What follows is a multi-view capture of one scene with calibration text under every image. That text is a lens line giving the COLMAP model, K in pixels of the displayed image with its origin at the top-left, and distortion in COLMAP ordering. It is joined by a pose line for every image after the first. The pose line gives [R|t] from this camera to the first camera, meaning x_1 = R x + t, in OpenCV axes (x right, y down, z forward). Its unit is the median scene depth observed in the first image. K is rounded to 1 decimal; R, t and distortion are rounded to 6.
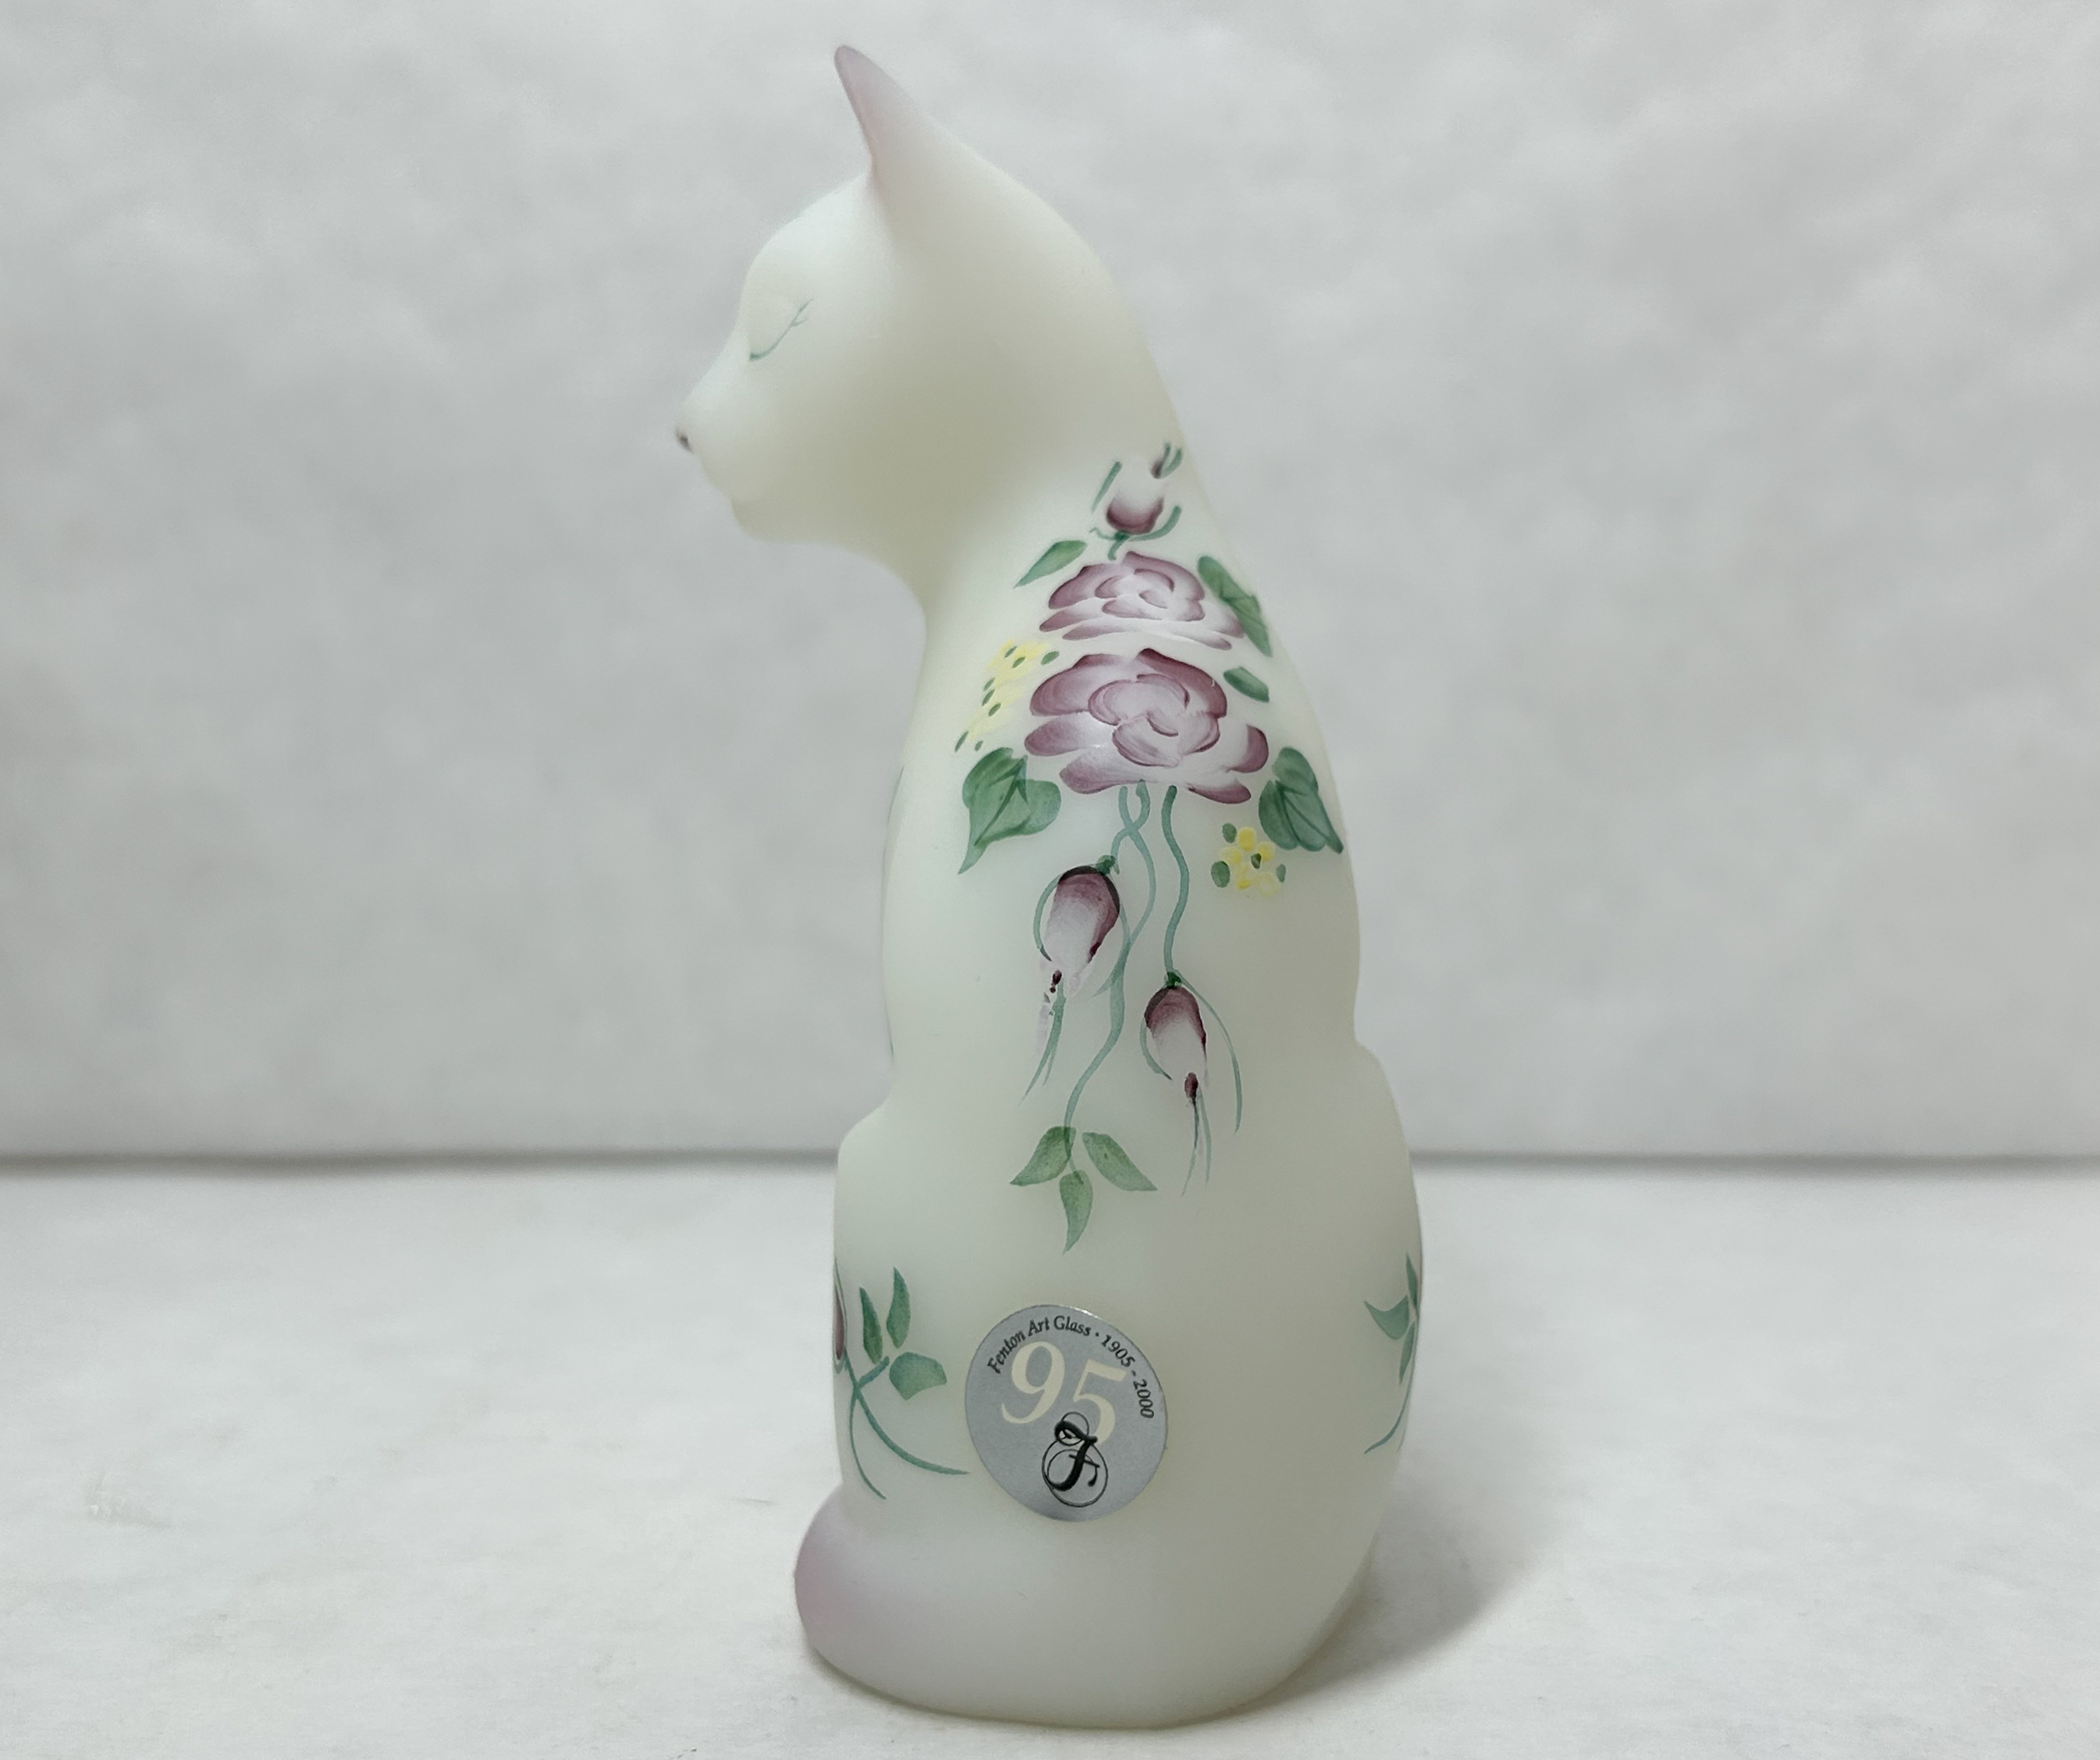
lens RADIAL K [[2926.9, 0, 1050.0], [0, 2926.9, 880.0], [0, 0, 1]] dist [-0.009038, -0.026586]
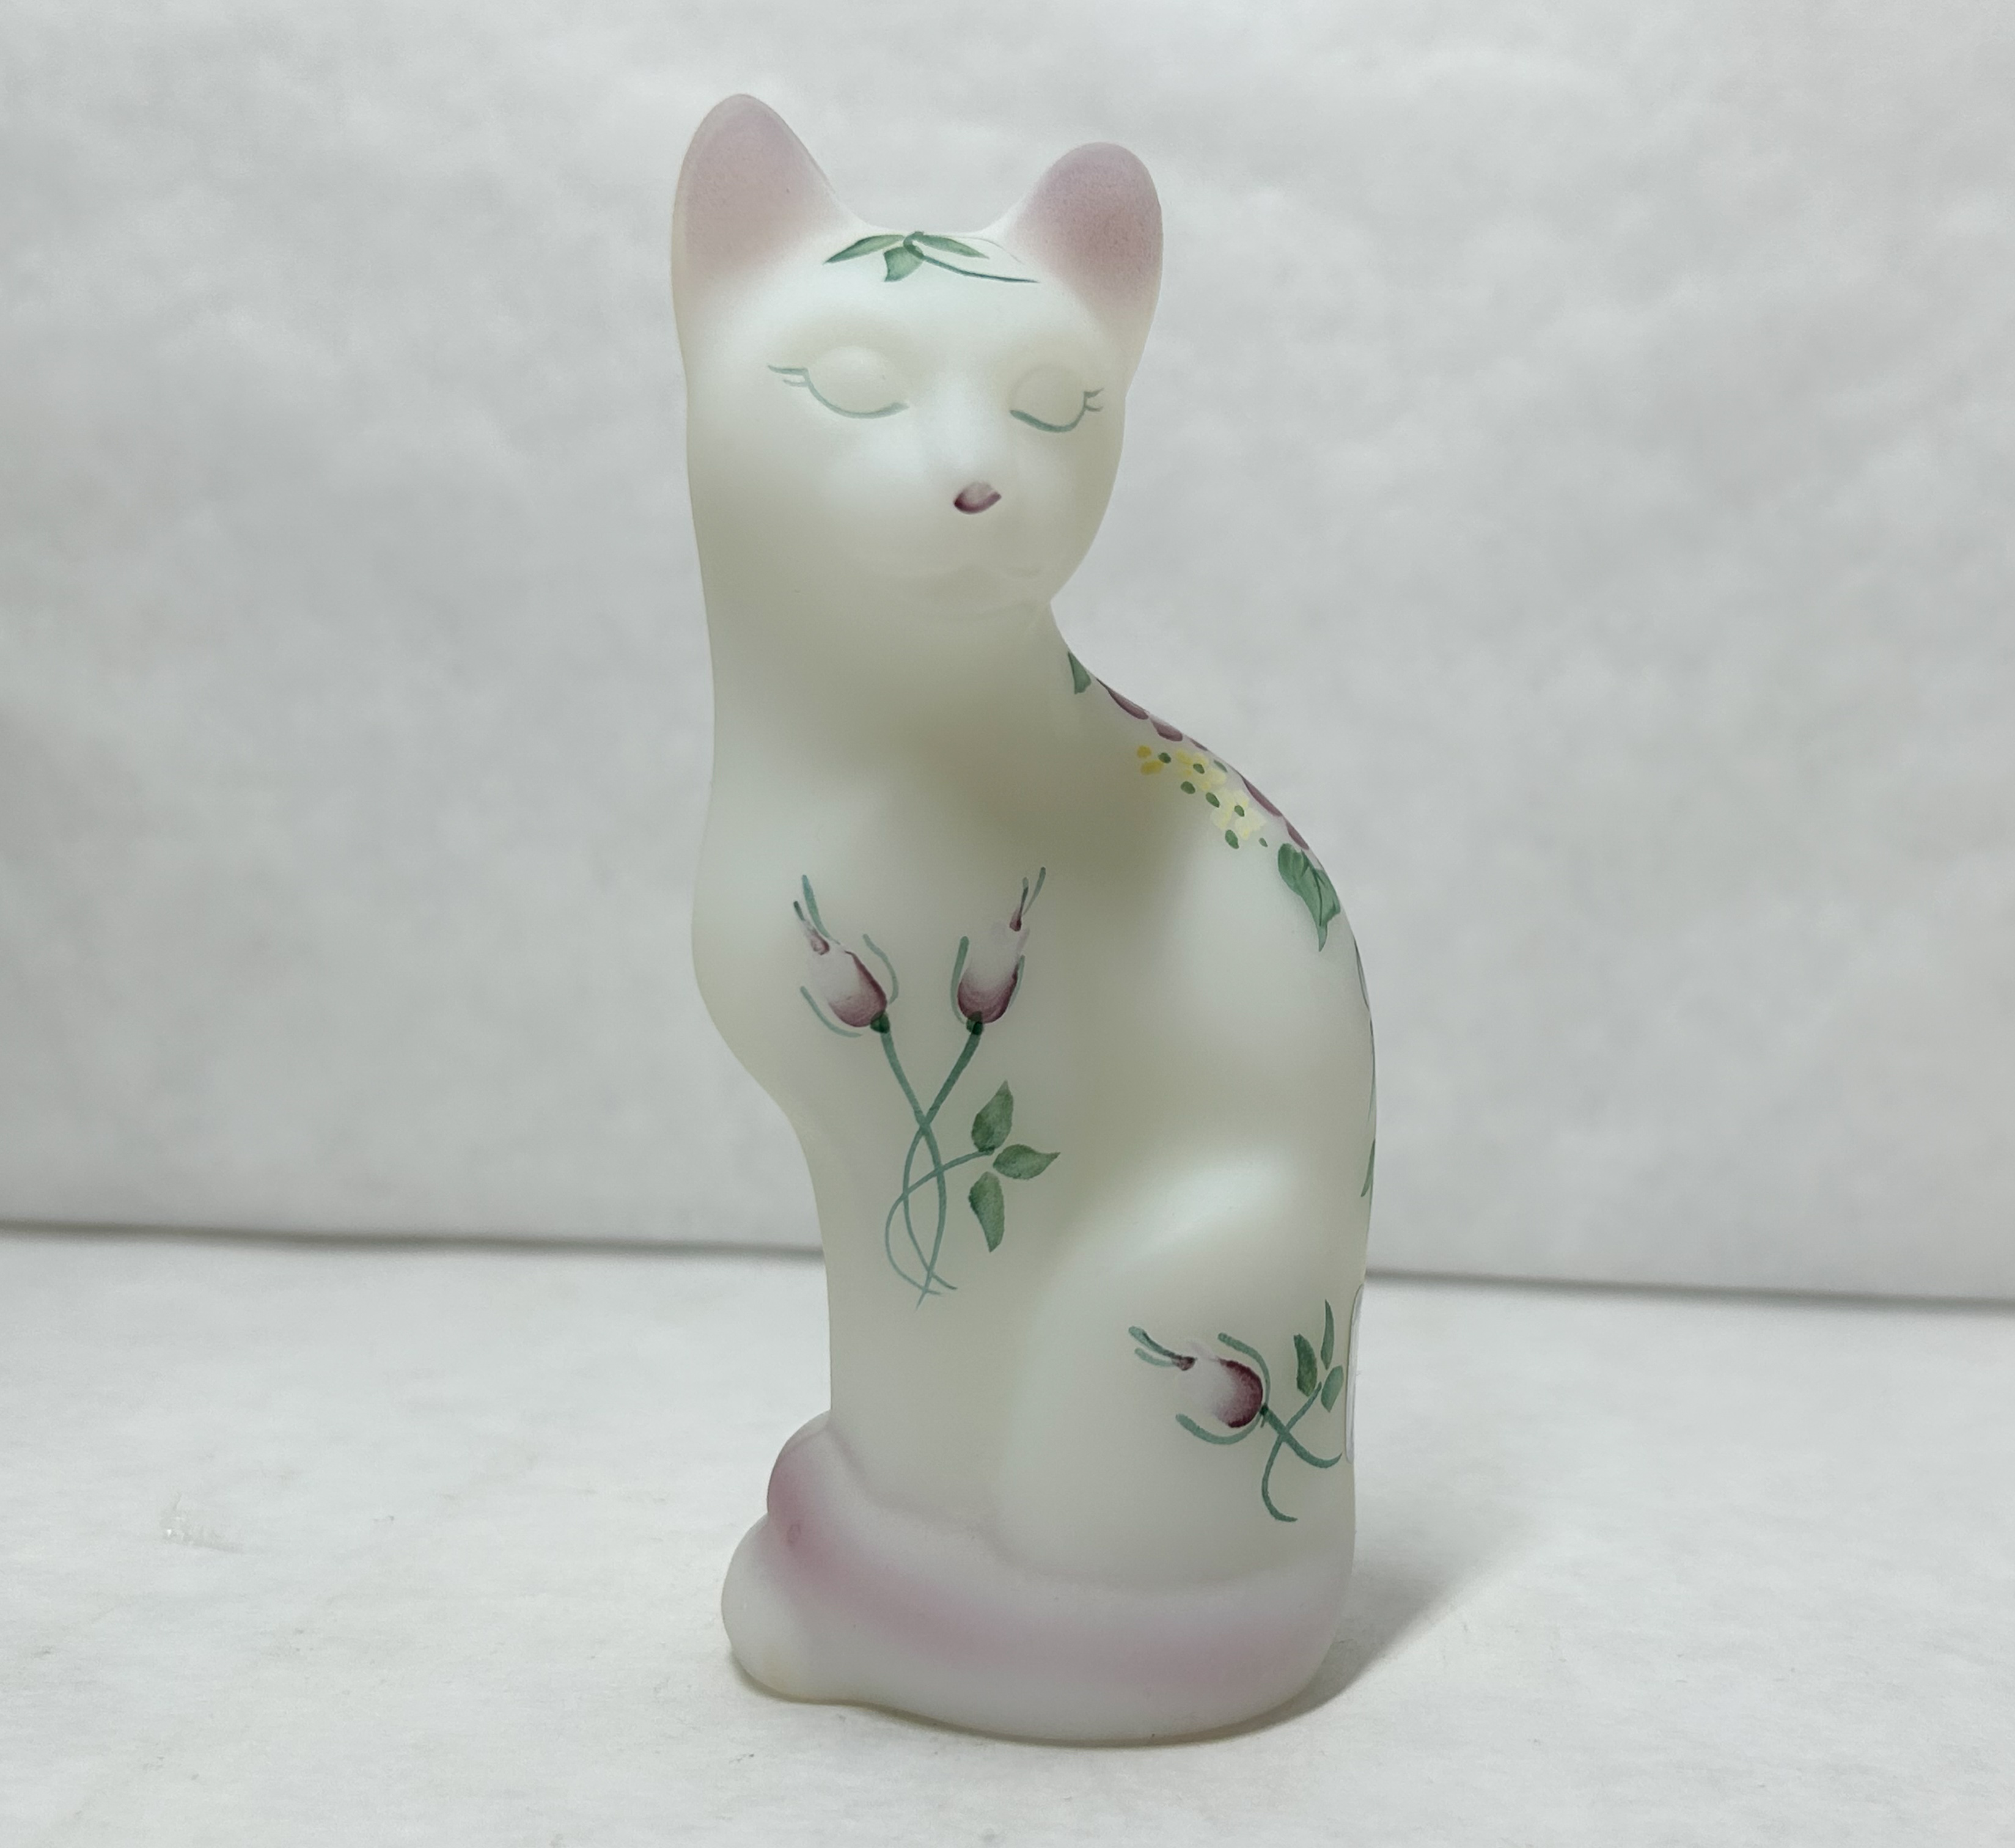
lens RADIAL K [[3222.7, 0, 1047.1], [0, 3222.7, 942.7], [0, 0, 1]] dist [-0.001113, -0.035249]
pose [[0.998684, 0.044699, 0.025125, -0.042268], [-0.043496, 0.997968, -0.046560, 0.037226], [-0.027155, 0.045405, 0.998599, -0.149440]]
